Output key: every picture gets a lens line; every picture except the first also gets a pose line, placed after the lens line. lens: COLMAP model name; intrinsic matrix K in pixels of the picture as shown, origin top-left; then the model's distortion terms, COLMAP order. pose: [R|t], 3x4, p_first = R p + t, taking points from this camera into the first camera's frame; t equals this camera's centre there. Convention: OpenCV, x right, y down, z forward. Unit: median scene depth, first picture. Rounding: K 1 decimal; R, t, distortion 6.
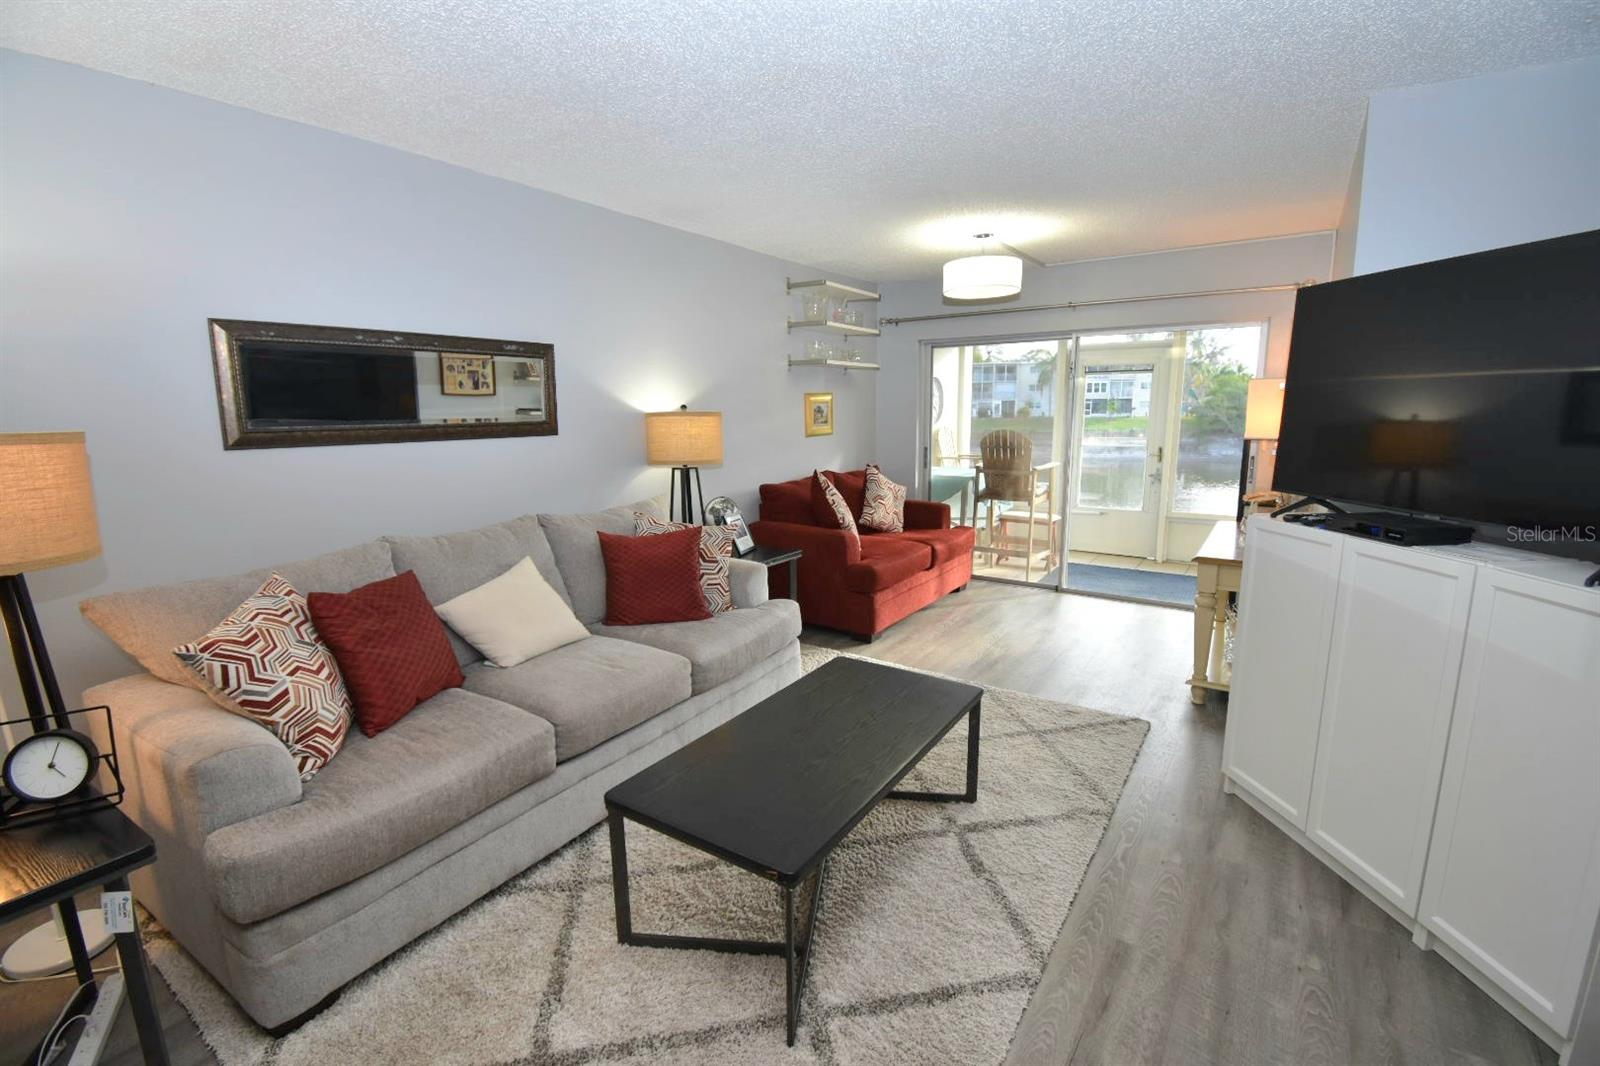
lens RADIAL K [[696.9, 0, 790.9], [0, 696.9, 529.1], [0, 0, 1]] dist [0.008126, -0.000610]
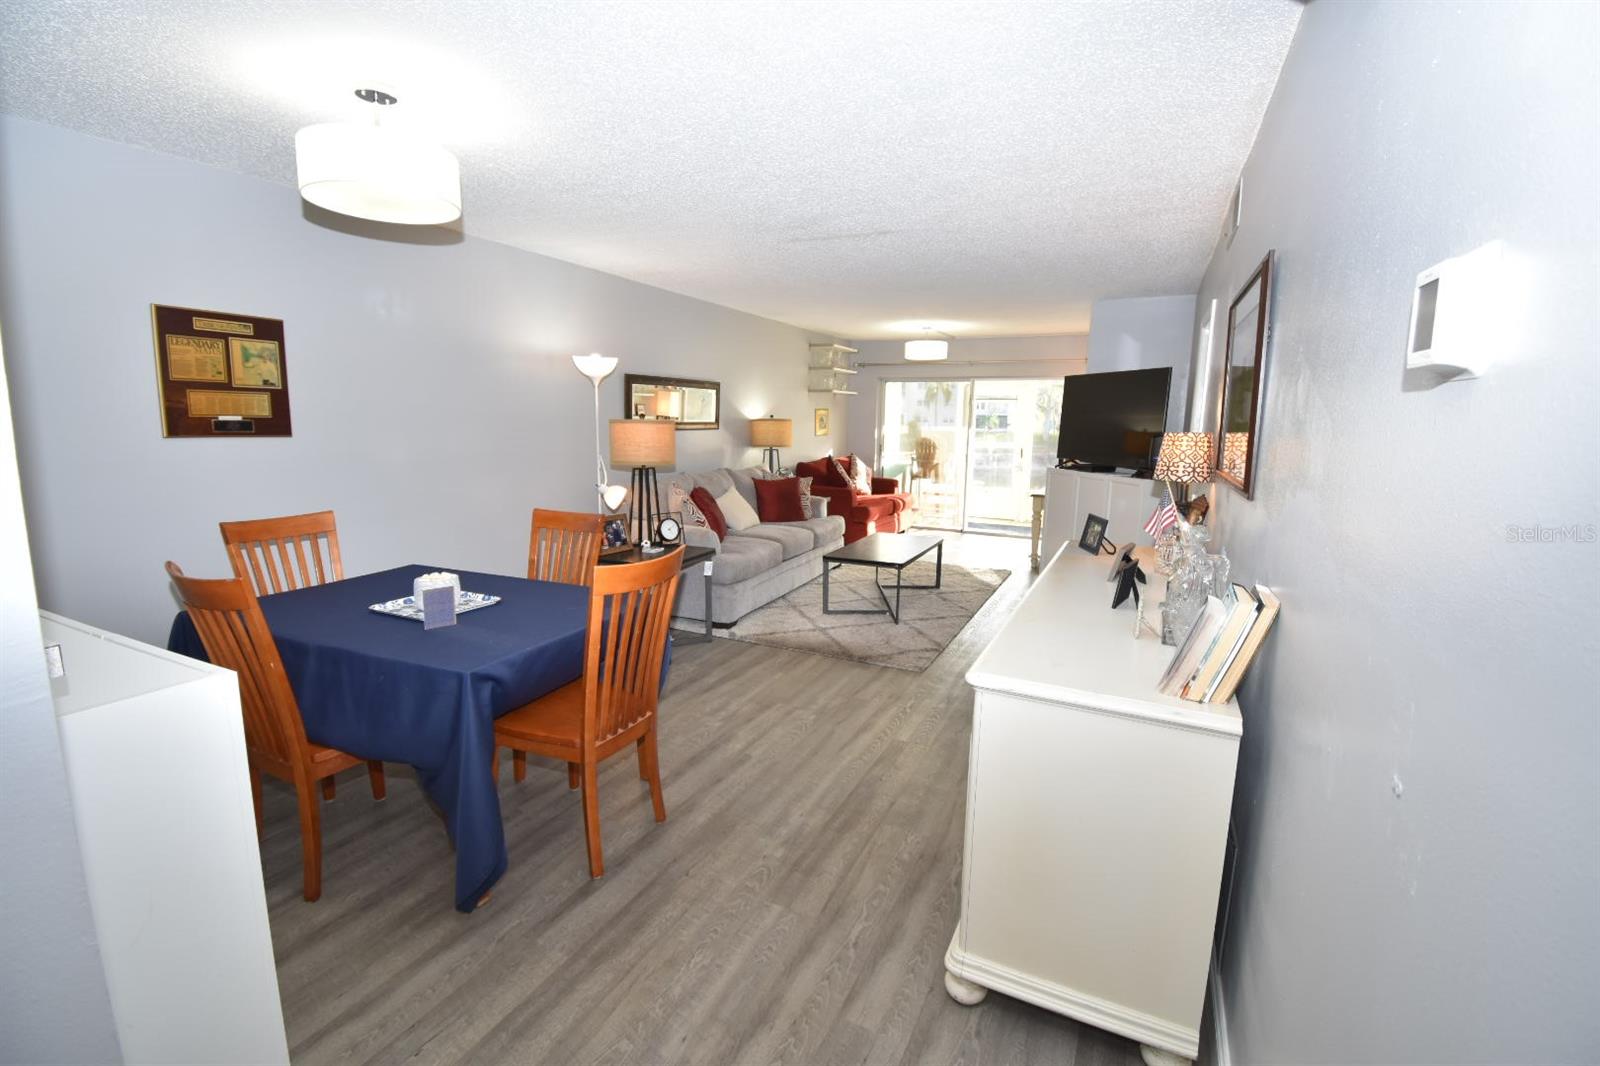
lens RADIAL K [[696.9, 0, 804.5], [0, 696.9, 533.9], [0, 0, 1]] dist [0.008126, -0.000610]
pose [[0.985734, -0.005682, 0.168217, -0.363912], [0.006879, 0.999955, -0.006530, 0.140594], [-0.168172, 0.007594, 0.985728, -0.780595]]
